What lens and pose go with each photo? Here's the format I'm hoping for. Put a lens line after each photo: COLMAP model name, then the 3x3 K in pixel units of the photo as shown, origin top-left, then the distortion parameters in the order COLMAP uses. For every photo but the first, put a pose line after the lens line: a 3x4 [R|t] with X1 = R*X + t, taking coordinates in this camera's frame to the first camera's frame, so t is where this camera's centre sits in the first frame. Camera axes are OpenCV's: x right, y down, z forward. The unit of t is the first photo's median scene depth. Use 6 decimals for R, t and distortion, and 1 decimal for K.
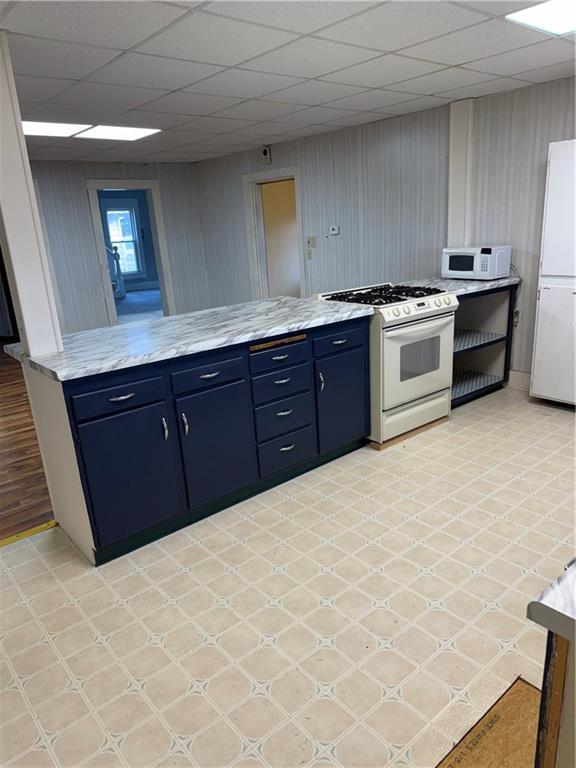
lens RADIAL K [[538.7, 0, 288.0], [0, 538.7, 386.2], [0, 0, 1]] dist [0.037055, -0.031045]
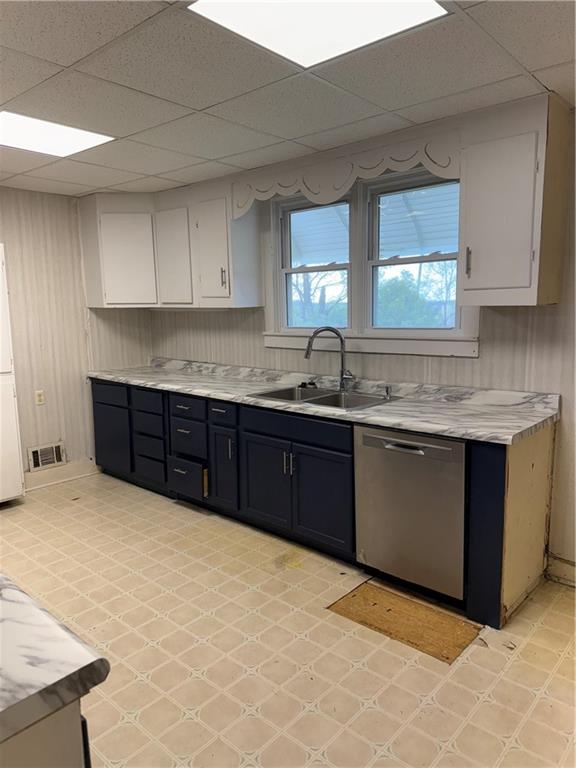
lens RADIAL K [[538.7, 0, 288.5], [0, 538.7, 384.5], [0, 0, 1]] dist [0.037055, -0.031045]
pose [[-0.138641, -0.080145, 0.987094, -0.790378], [0.305313, 0.944713, 0.119587, -0.197080], [-0.942106, 0.317952, -0.106507, 0.886518]]
